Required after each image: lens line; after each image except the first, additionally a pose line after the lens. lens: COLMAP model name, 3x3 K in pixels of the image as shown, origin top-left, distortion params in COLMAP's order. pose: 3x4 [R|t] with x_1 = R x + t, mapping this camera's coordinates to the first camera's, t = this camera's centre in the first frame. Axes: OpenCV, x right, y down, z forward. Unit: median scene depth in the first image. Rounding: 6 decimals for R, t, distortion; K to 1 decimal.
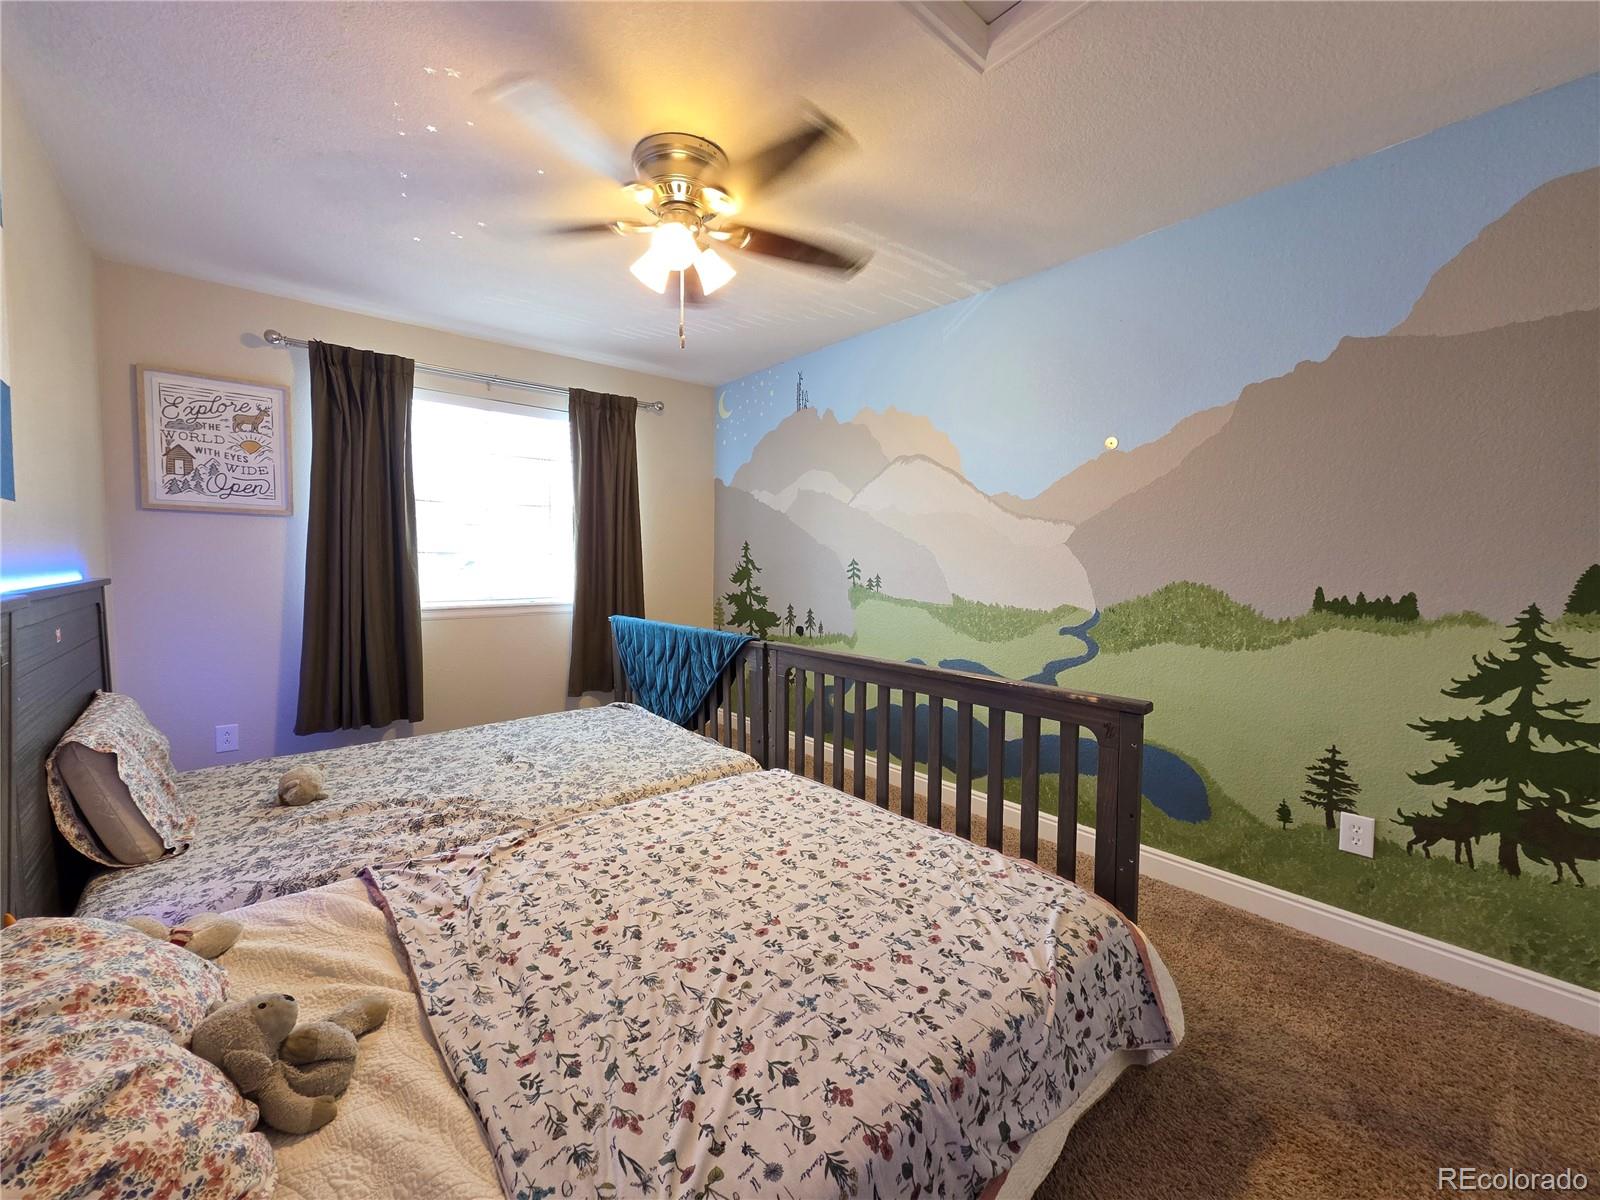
lens RADIAL K [[641.2, 0, 795.2], [0, 641.2, 596.9], [0, 0, 1]] dist [0.003072, -0.000037]
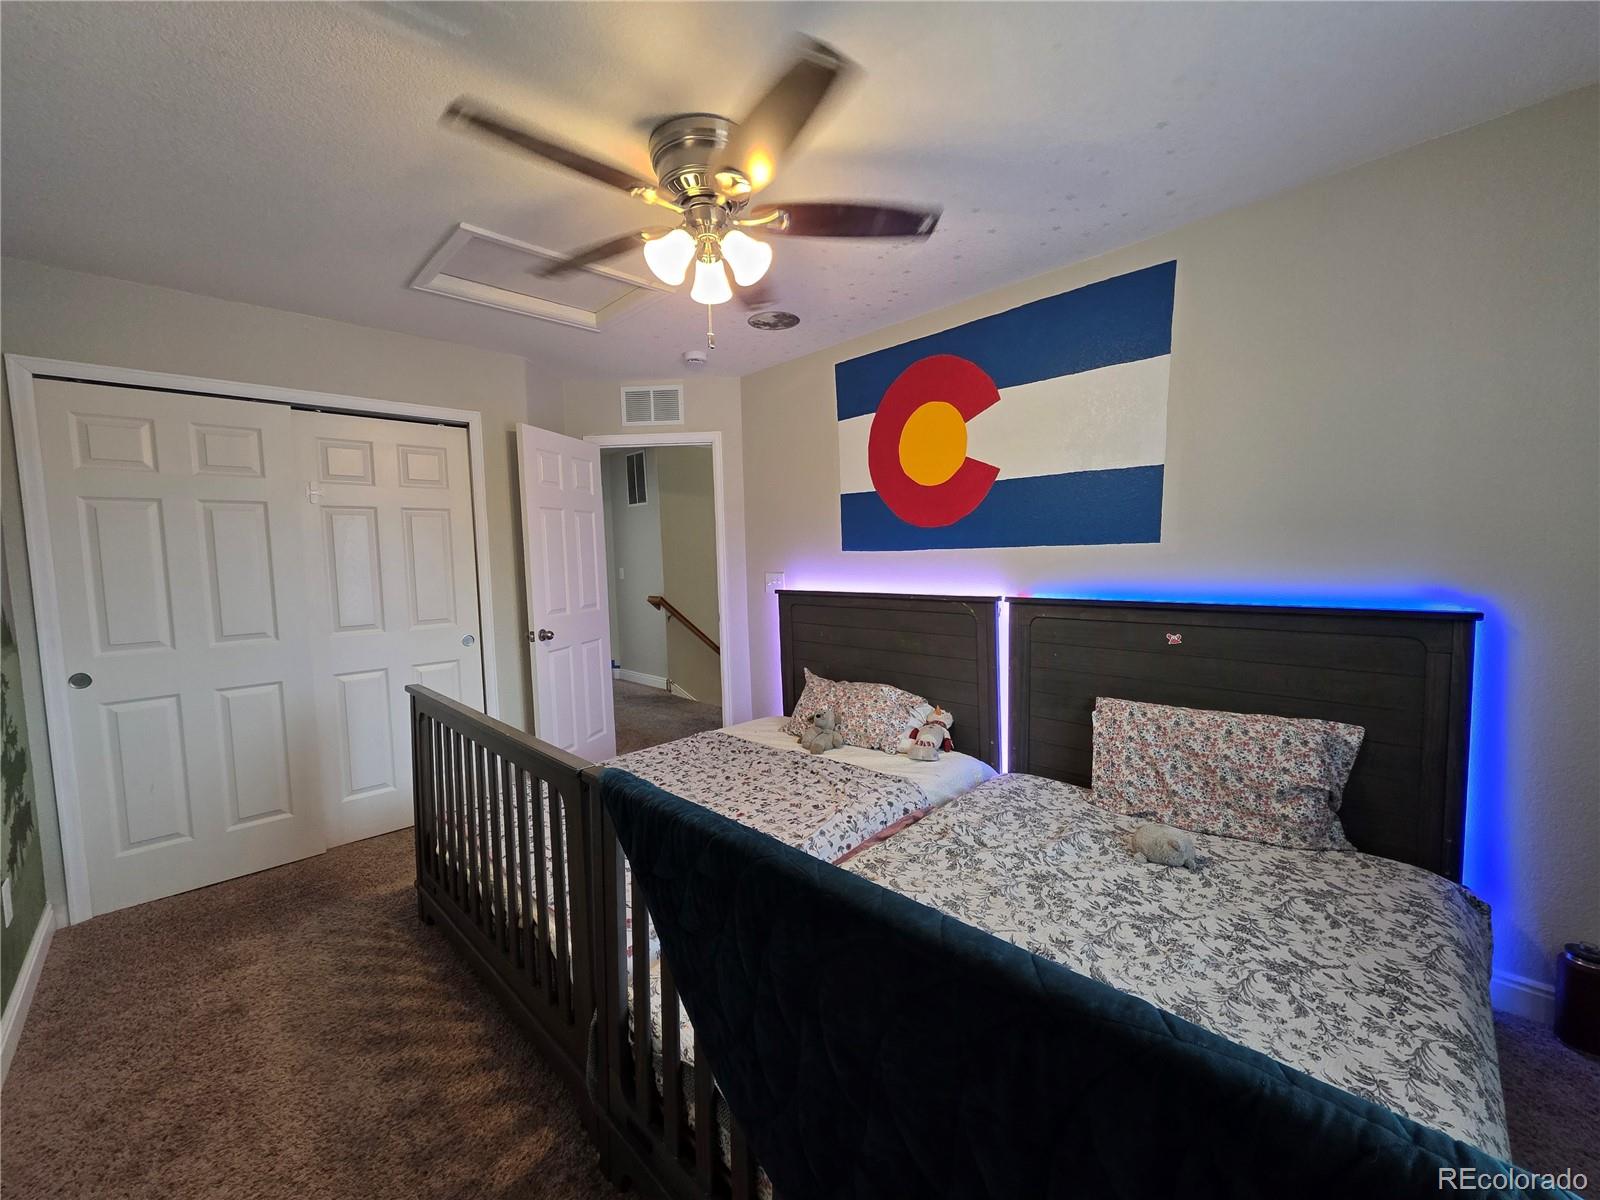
lens RADIAL K [[641.2, 0, 795.2], [0, 641.2, 596.9], [0, 0, 1]] dist [0.003072, -0.000037]
pose [[-0.996245, 0.032983, -0.080053, -0.026565], [0.022751, 0.991830, 0.125520, -0.231910], [0.083539, 0.123227, -0.988856, 2.564995]]
